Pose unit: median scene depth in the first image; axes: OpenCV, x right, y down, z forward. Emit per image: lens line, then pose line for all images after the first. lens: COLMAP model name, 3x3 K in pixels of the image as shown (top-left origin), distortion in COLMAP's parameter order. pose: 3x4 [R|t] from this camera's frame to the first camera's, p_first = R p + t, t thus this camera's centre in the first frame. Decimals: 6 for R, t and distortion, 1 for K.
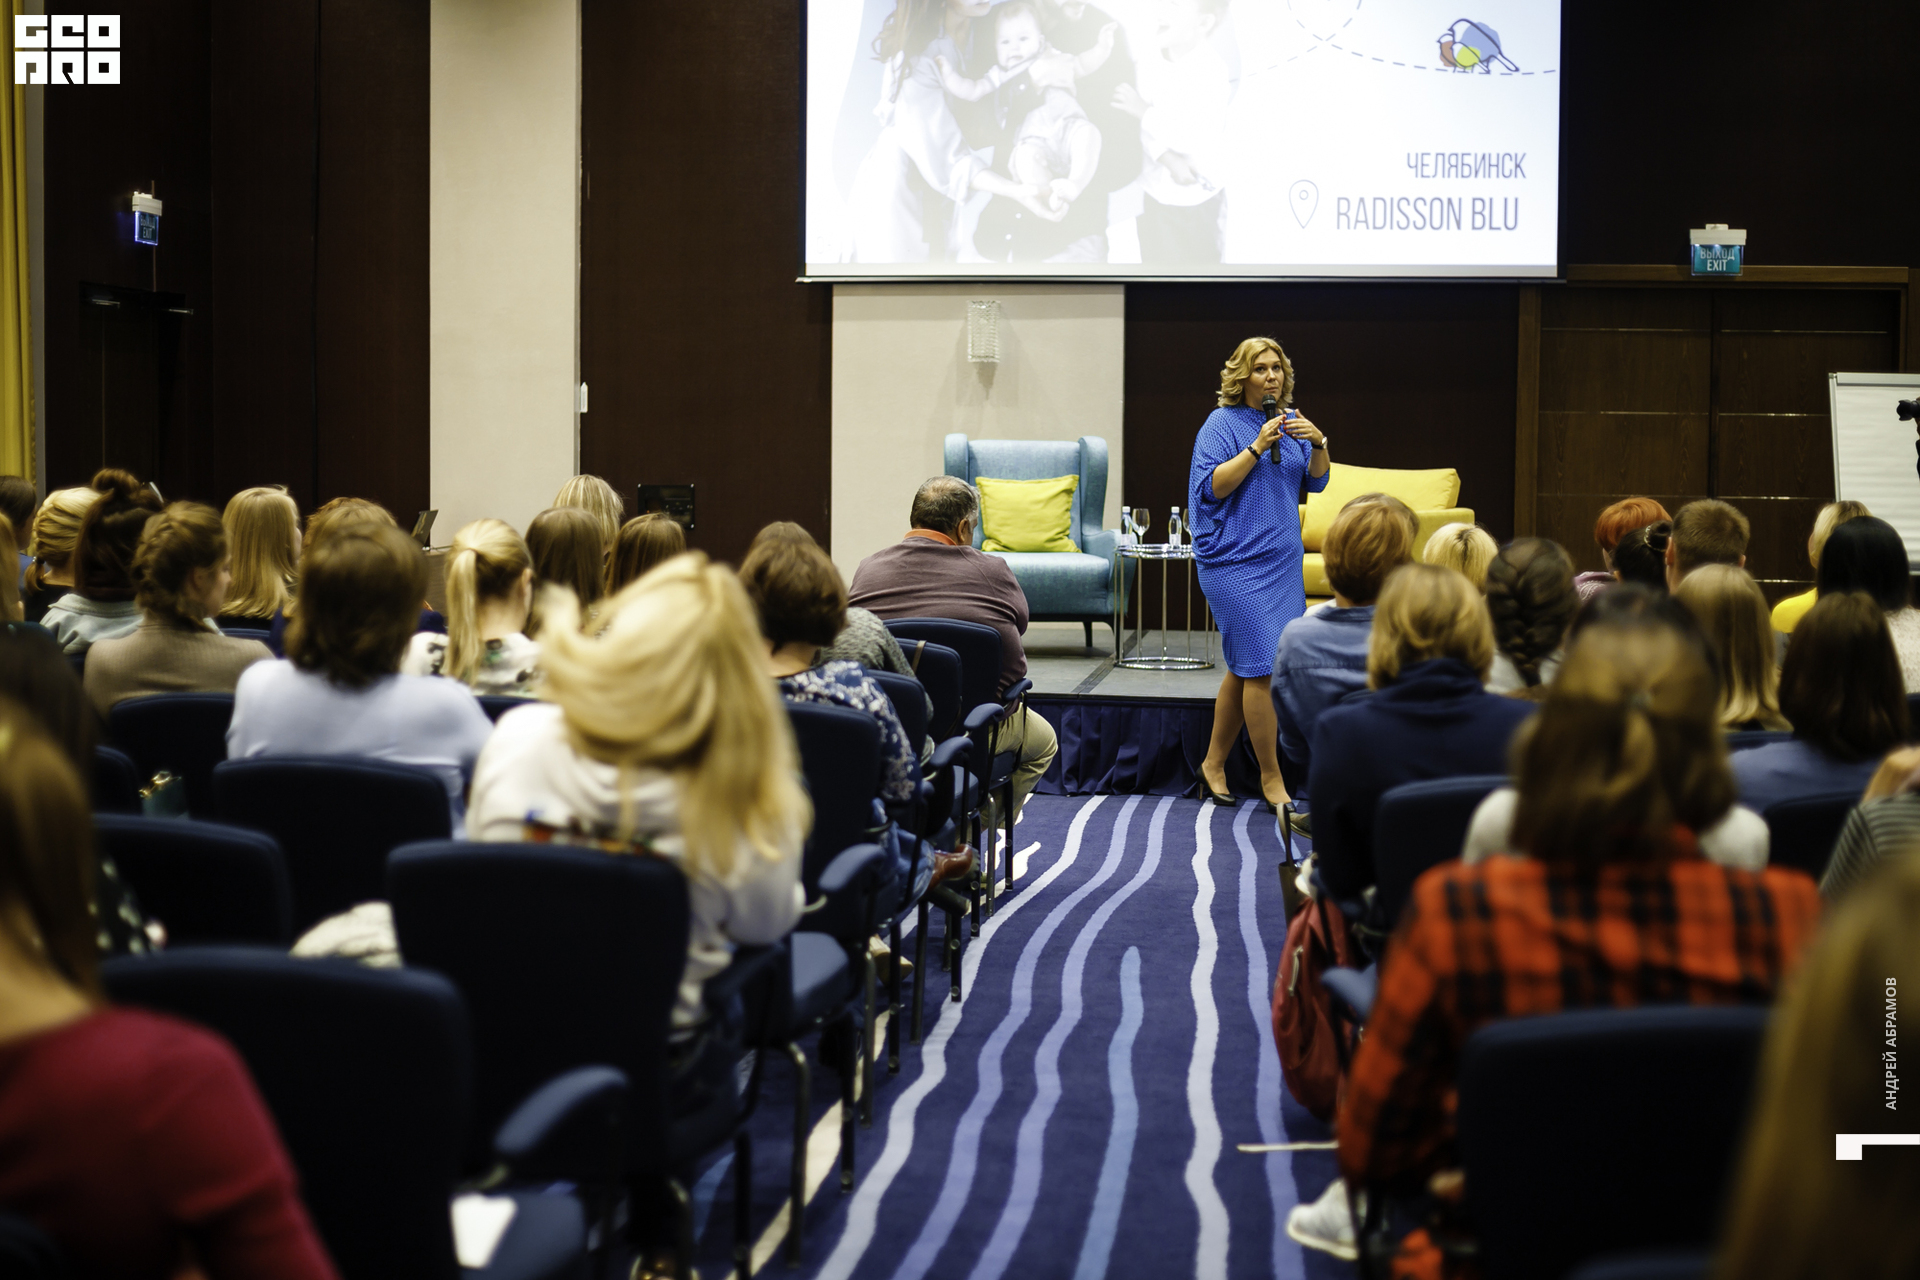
lens RADIAL K [[2801.7, 0, 960.0], [0, 2801.7, 640.0], [0, 0, 1]] dist [-0.020244, -0.038806]
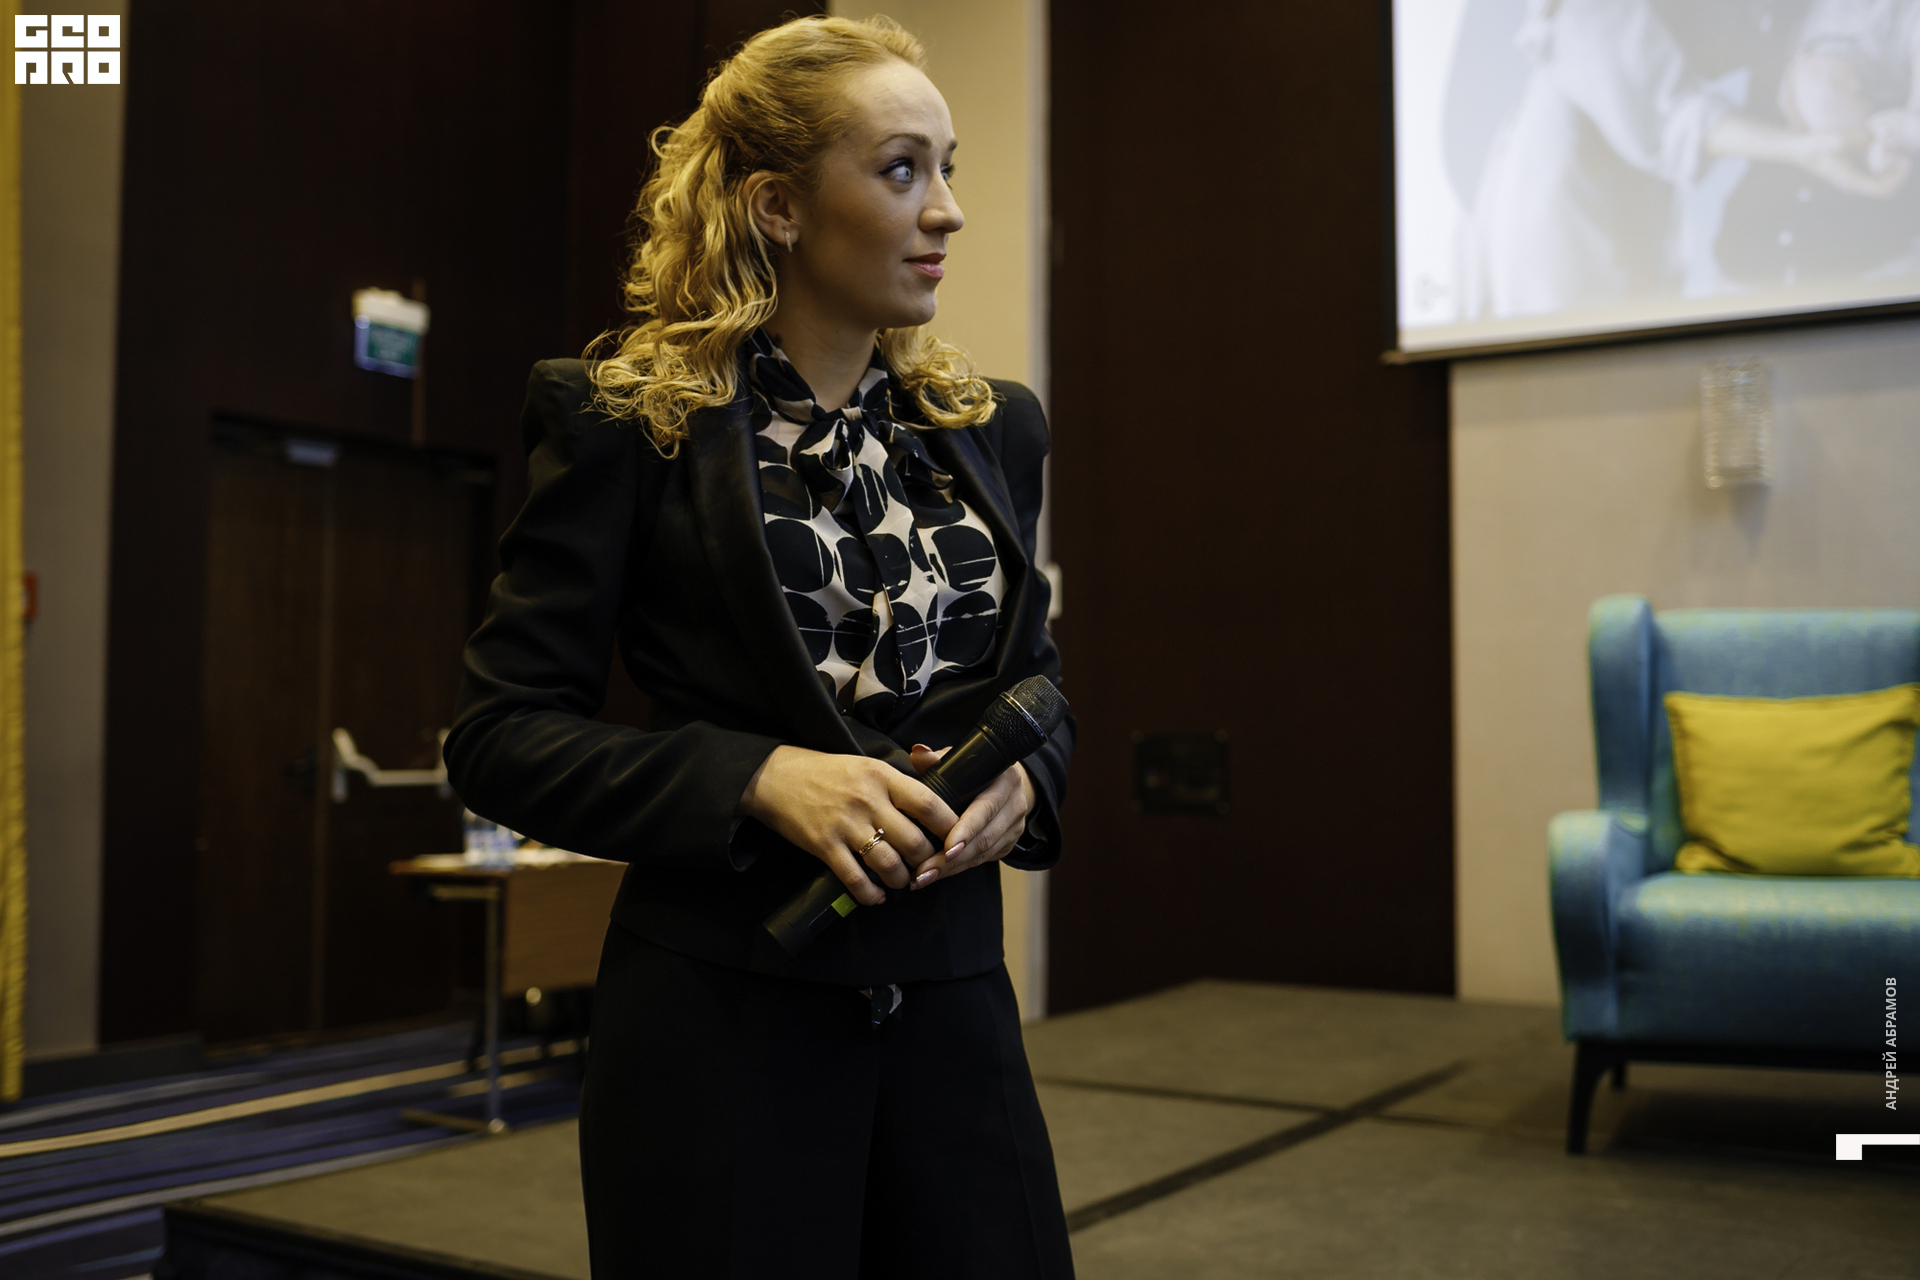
lens RADIAL K [[2001.5, 0, 960.0], [0, 2001.5, 640.0], [0, 0, 1]] dist [-0.158019, 0.164636]
pose [[0.895229, -0.024890, -0.444911, 0.038594], [-0.030677, 0.992627, -0.117259, -0.025858], [0.444550, 0.118622, 0.887865, 0.631131]]
